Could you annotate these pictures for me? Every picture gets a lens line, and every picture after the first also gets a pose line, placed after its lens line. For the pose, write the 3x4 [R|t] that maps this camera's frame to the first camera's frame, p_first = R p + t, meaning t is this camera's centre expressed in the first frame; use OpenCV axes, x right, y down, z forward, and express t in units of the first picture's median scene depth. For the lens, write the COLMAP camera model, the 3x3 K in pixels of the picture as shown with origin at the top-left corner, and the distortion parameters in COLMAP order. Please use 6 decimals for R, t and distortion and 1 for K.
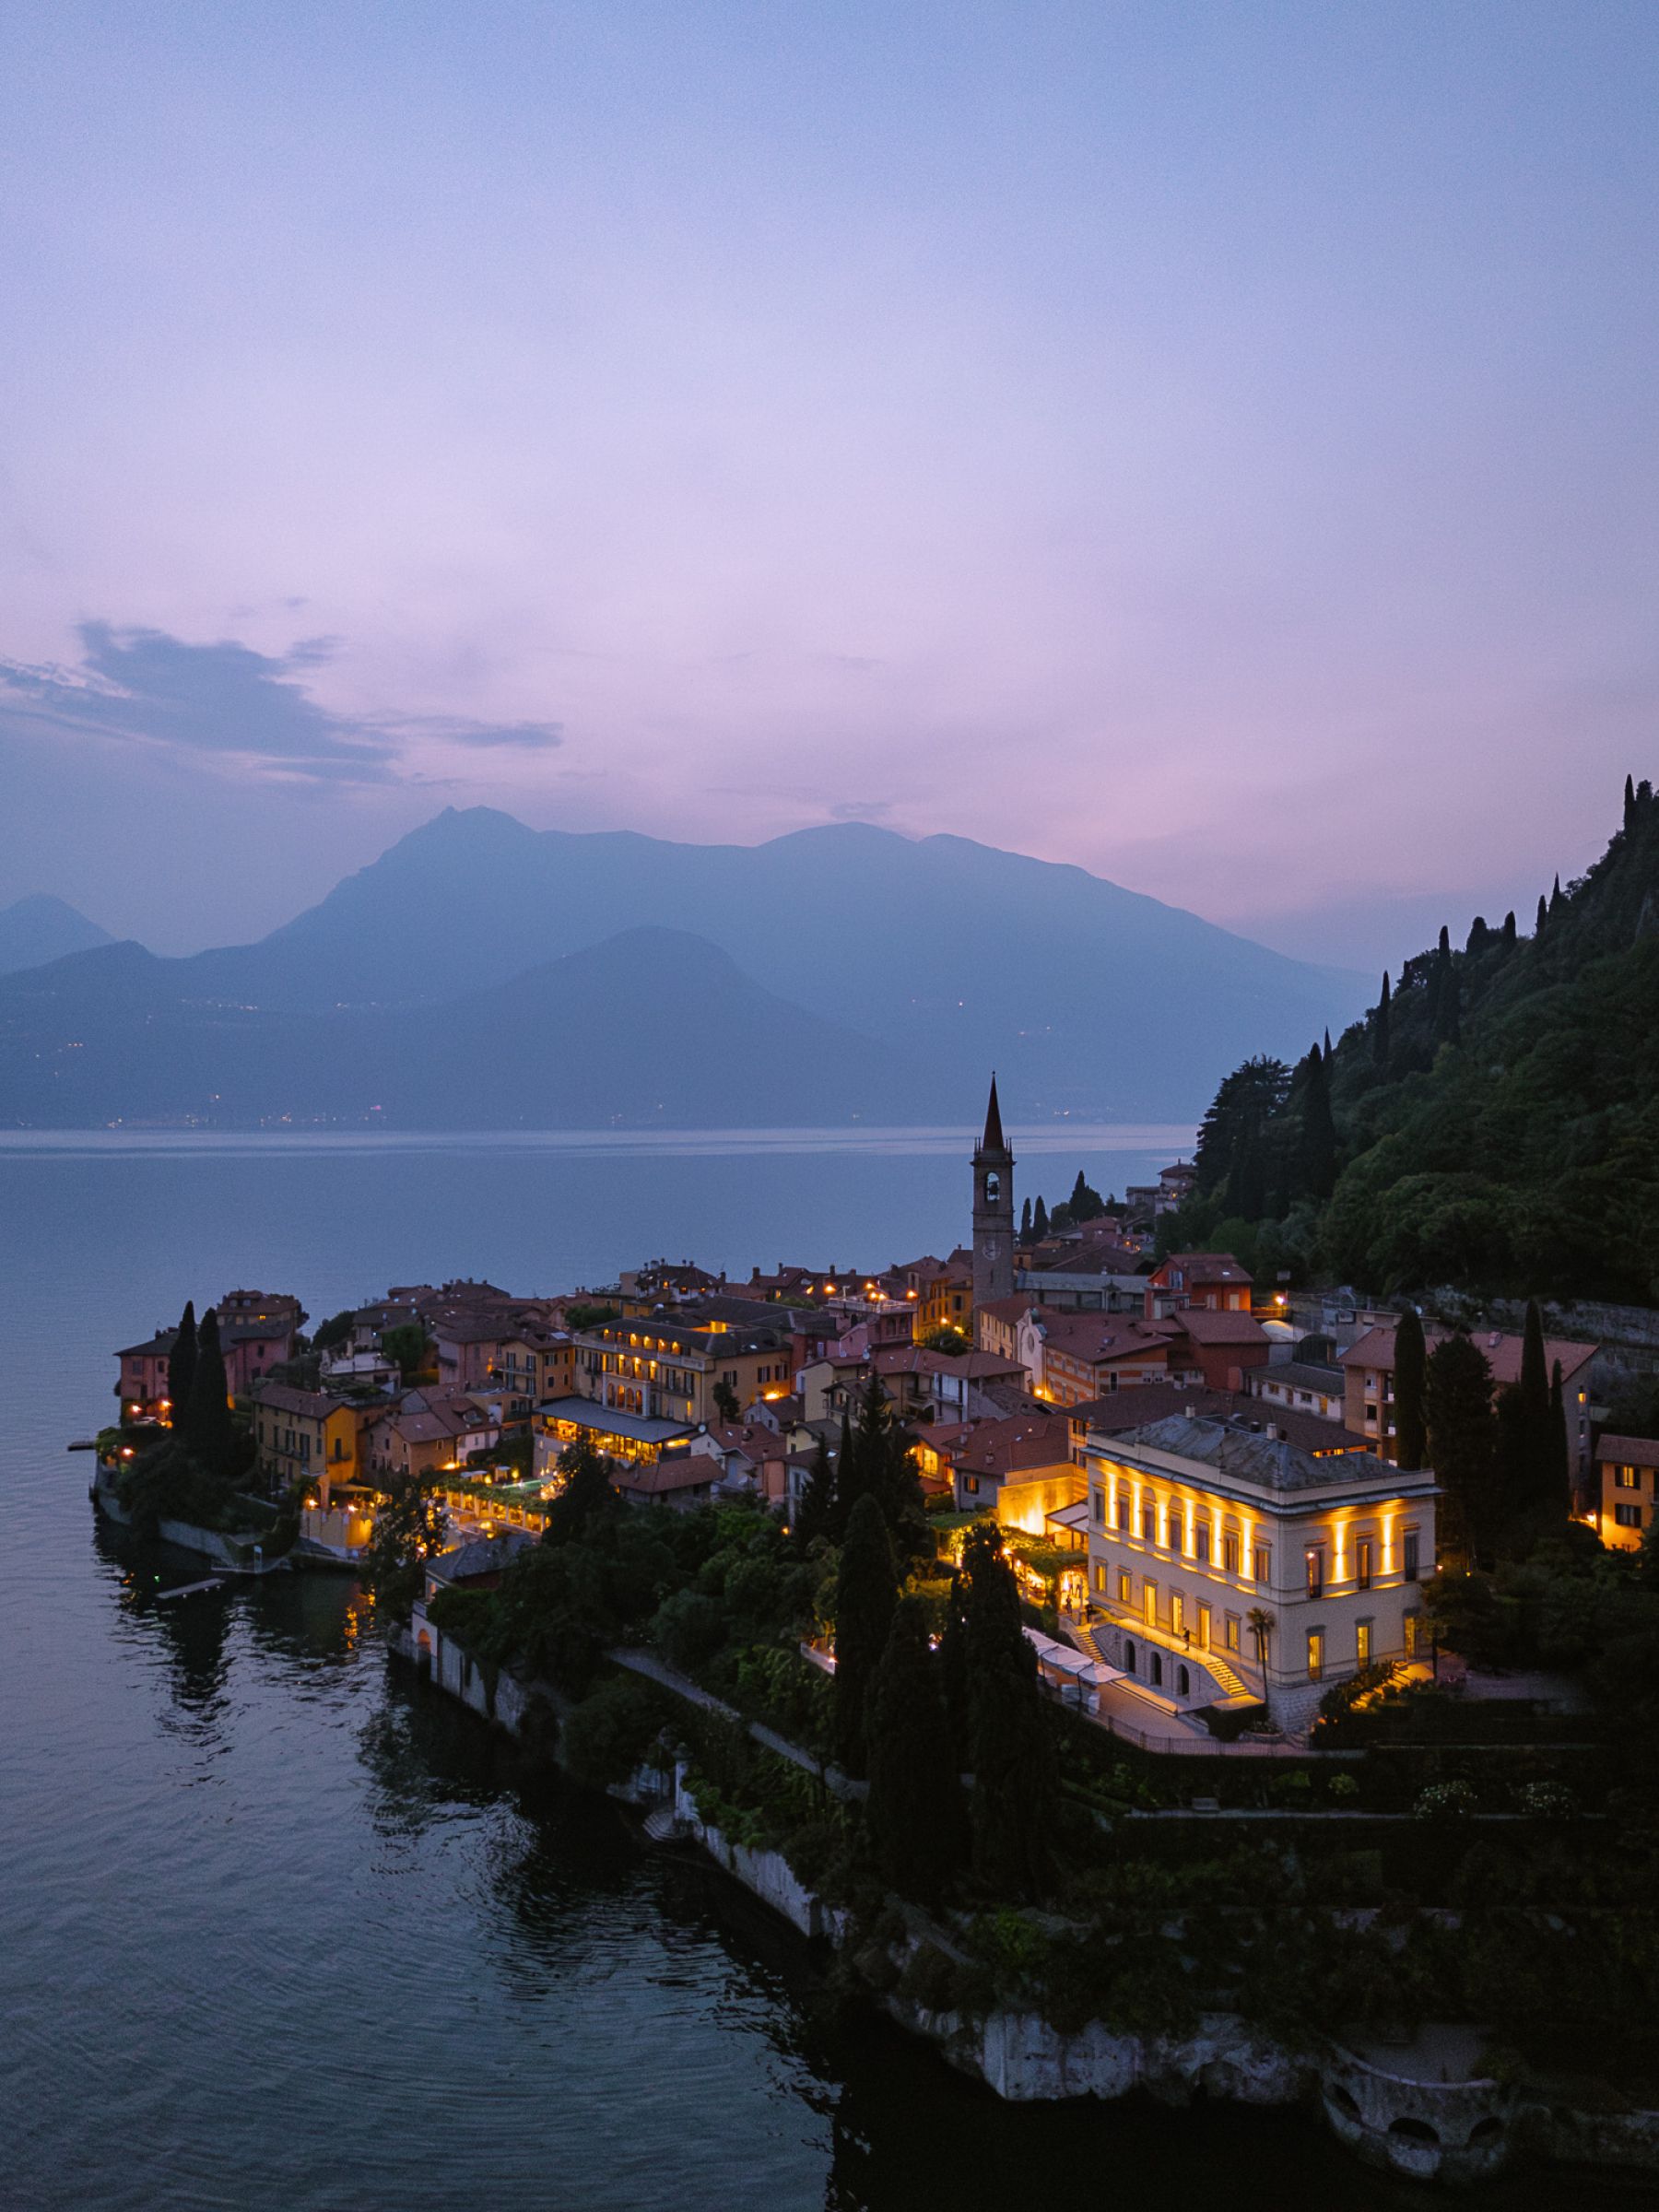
lens RADIAL K [[1675.5, 0, 813.4], [0, 1675.5, 1107.1], [0, 0, 1]] dist [0.023534, 0.002099]
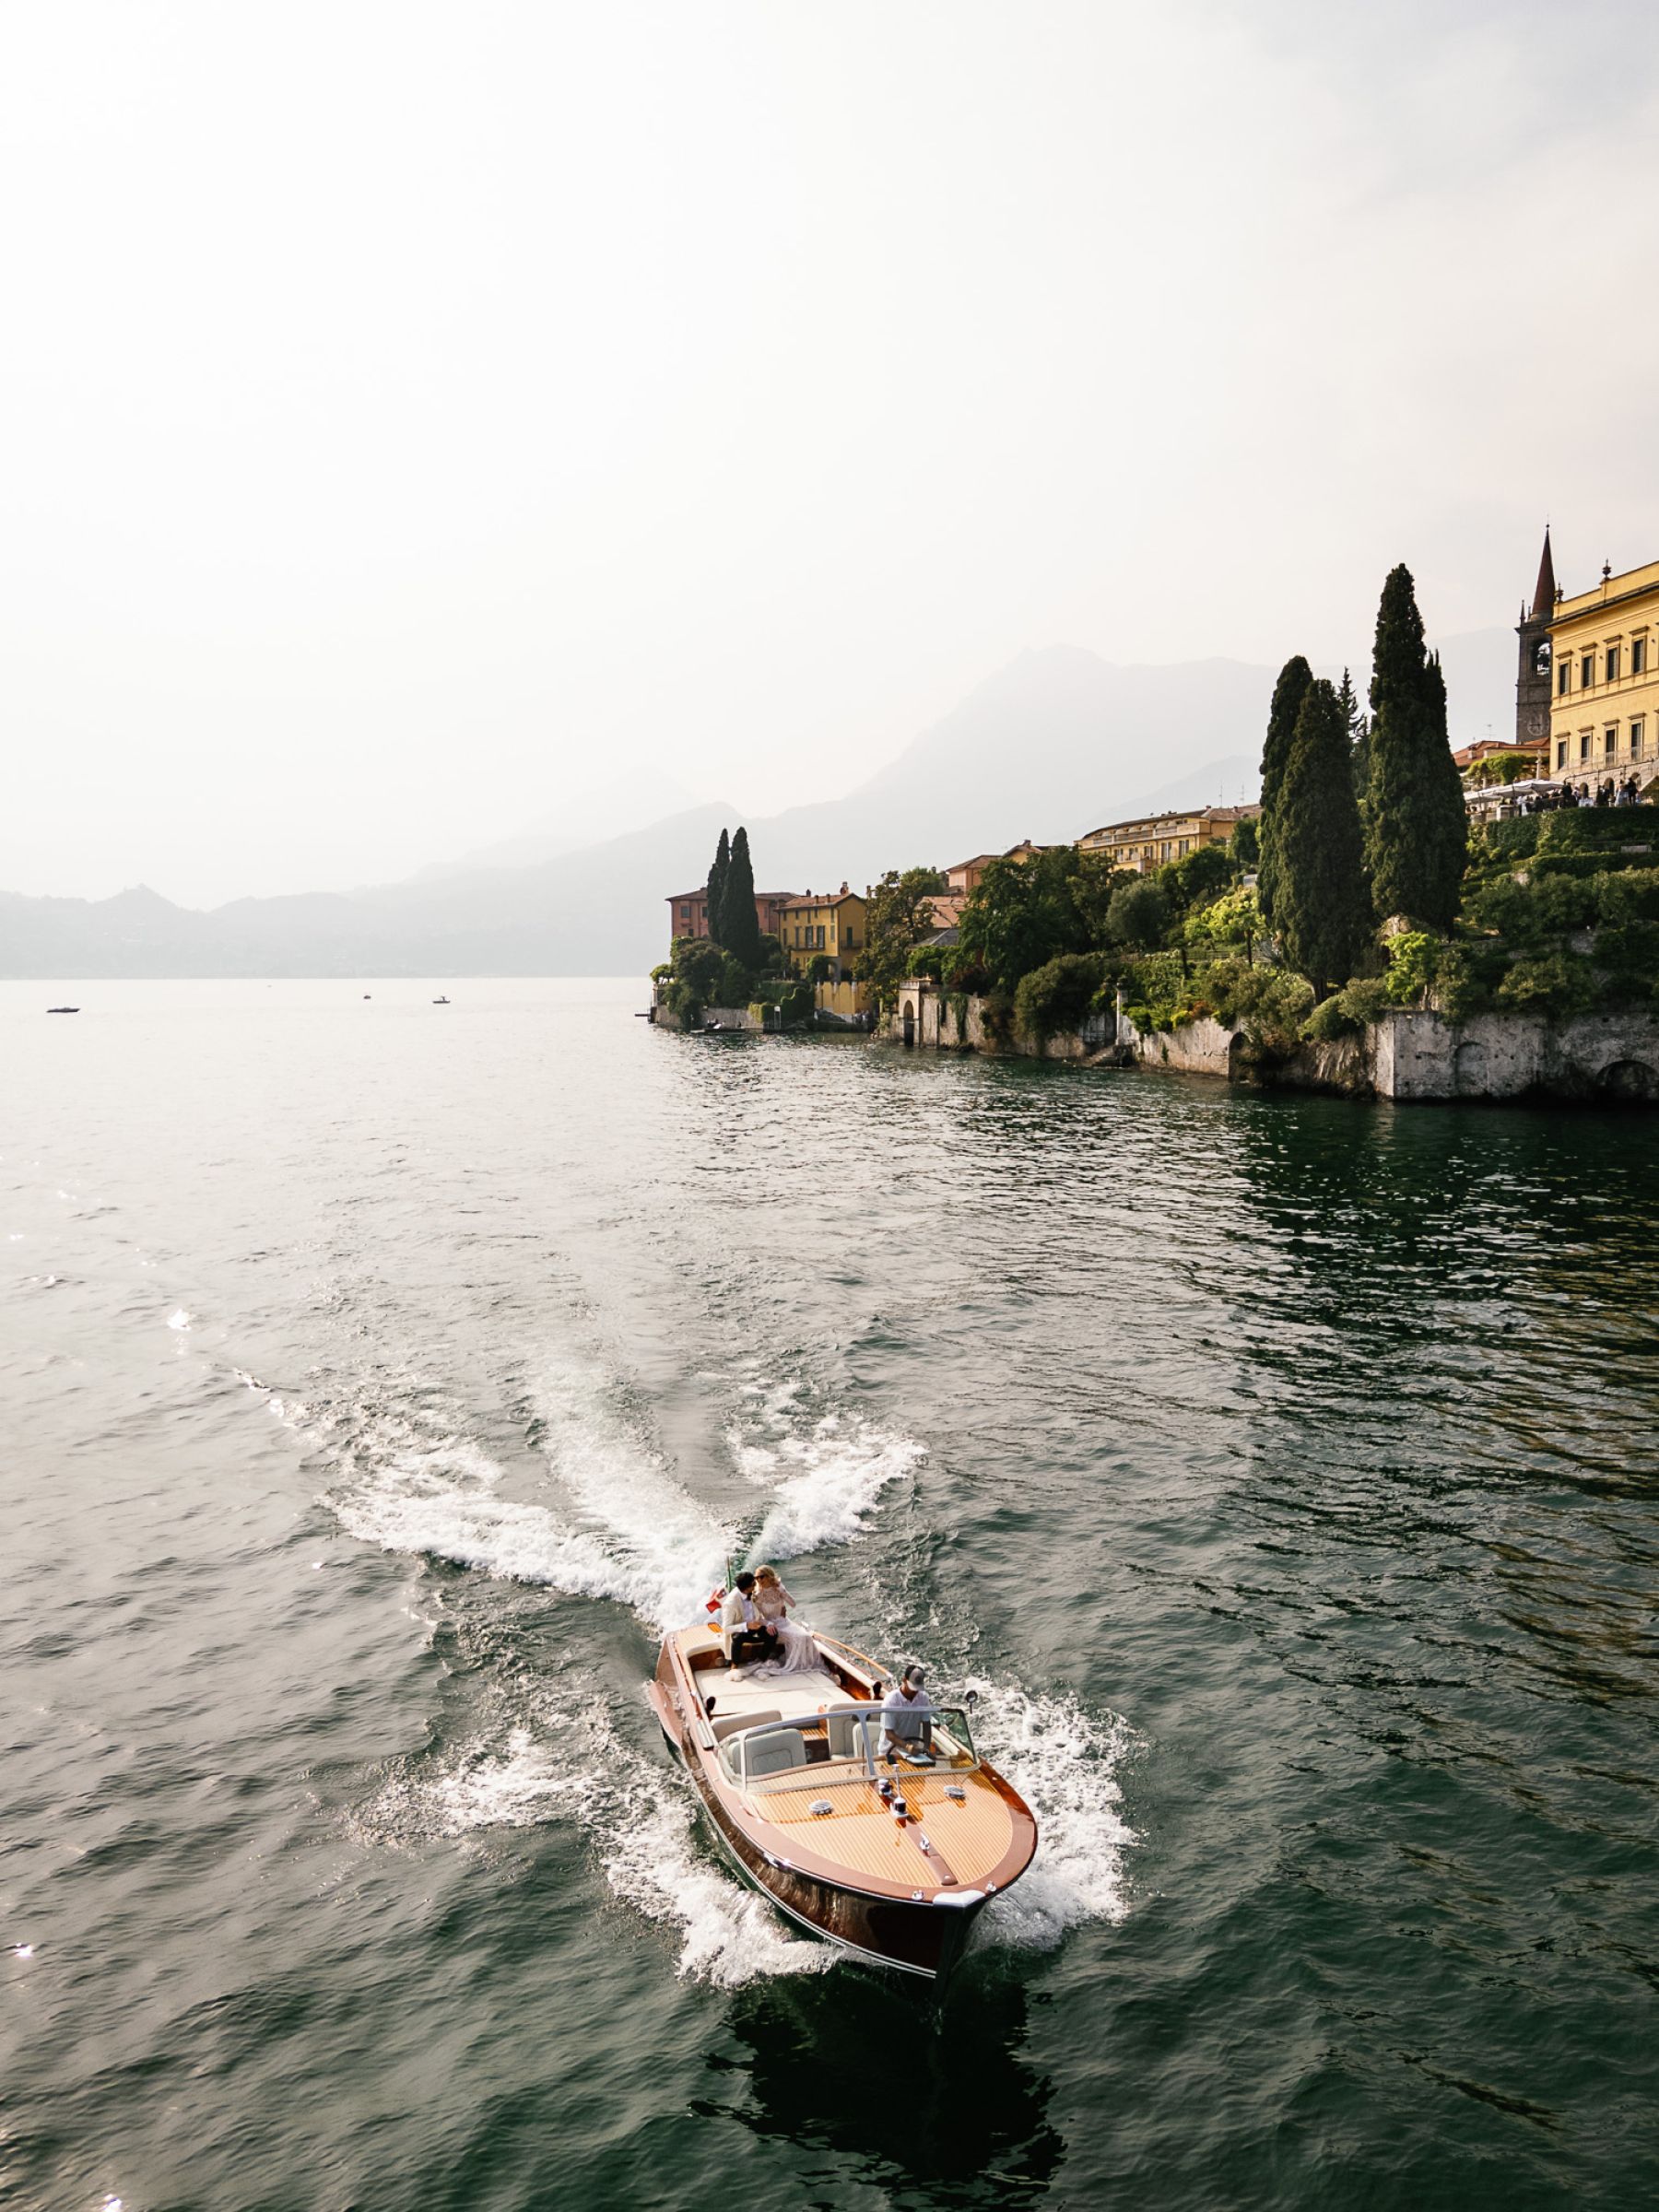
lens RADIAL K [[1675.5, 0, 816.5], [0, 1675.5, 1111.5], [0, 0, 1]] dist [0.023534, 0.002099]
pose [[0.944763, 0.010047, -0.327601, 0.070002], [0.018852, 0.996210, 0.084918, 0.302574], [0.327213, -0.086403, 0.940992, -0.042943]]
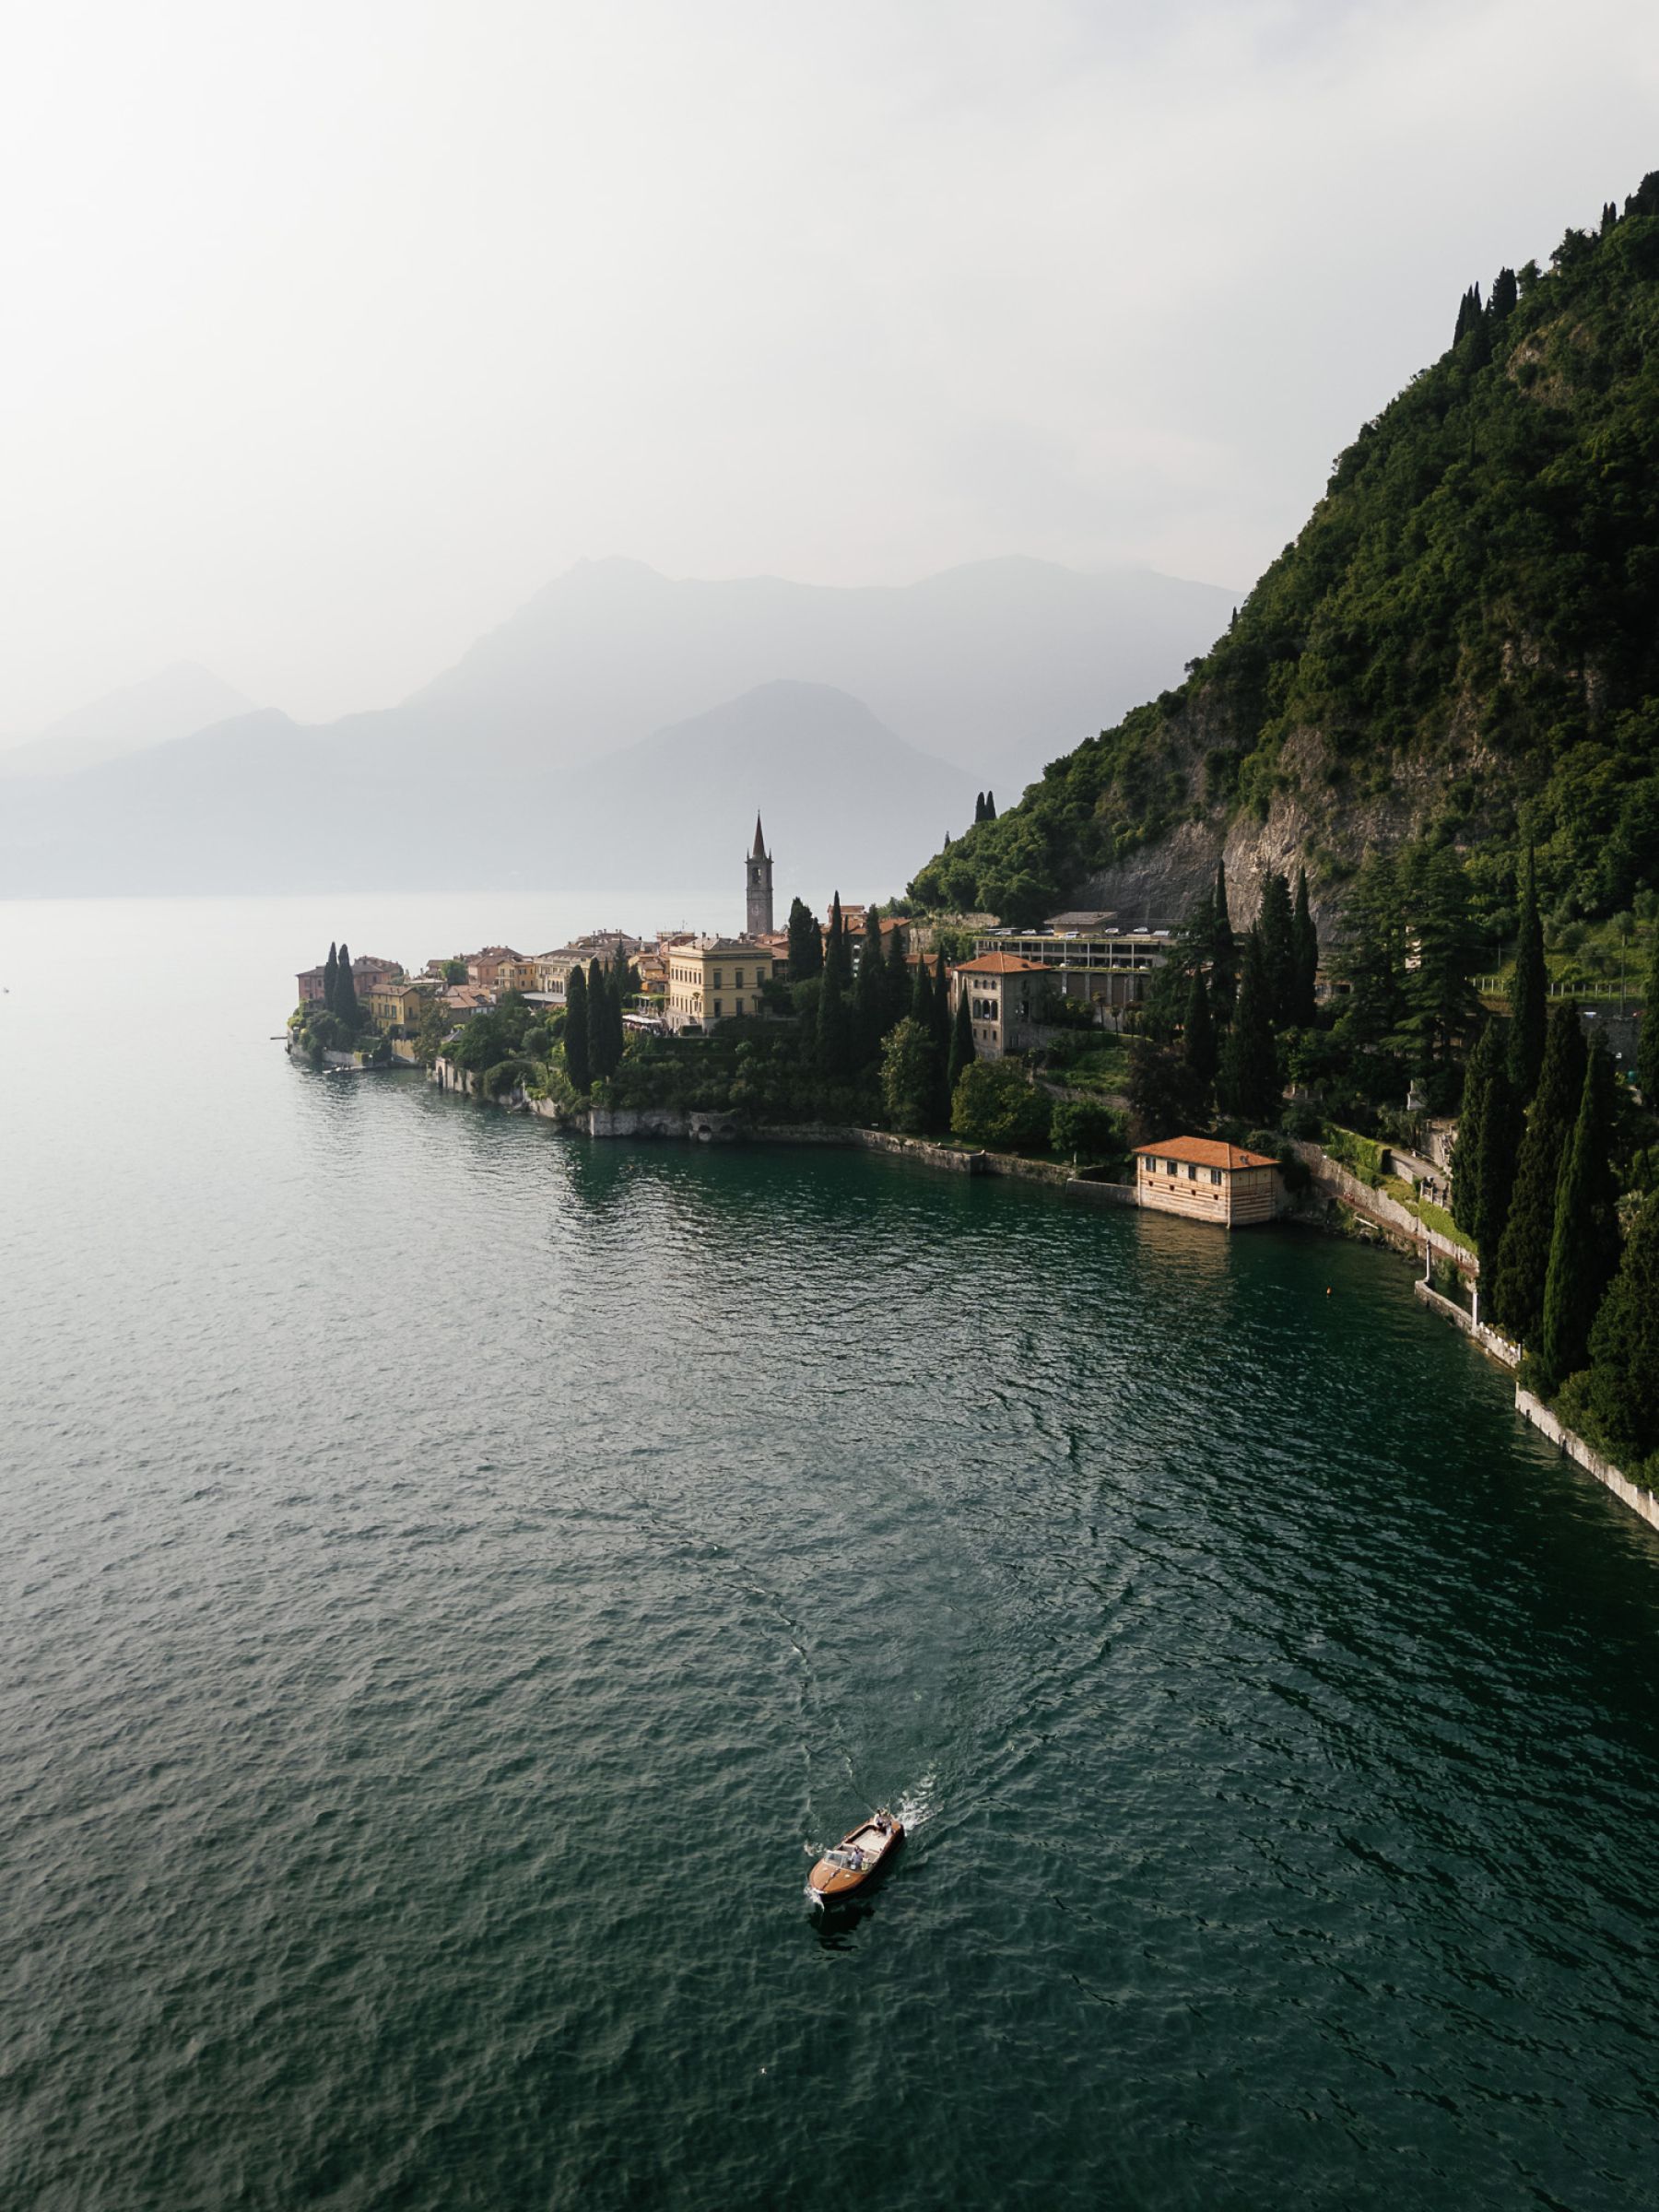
lens RADIAL K [[1675.5, 0, 824.0], [0, 1675.5, 1106.3], [0, 0, 1]] dist [0.023534, 0.002099]
pose [[0.997024, 0.002397, -0.077052, 0.466832], [0.008136, 0.990662, 0.136097, 0.069128], [0.076659, -0.136319, 0.987695, -1.214408]]
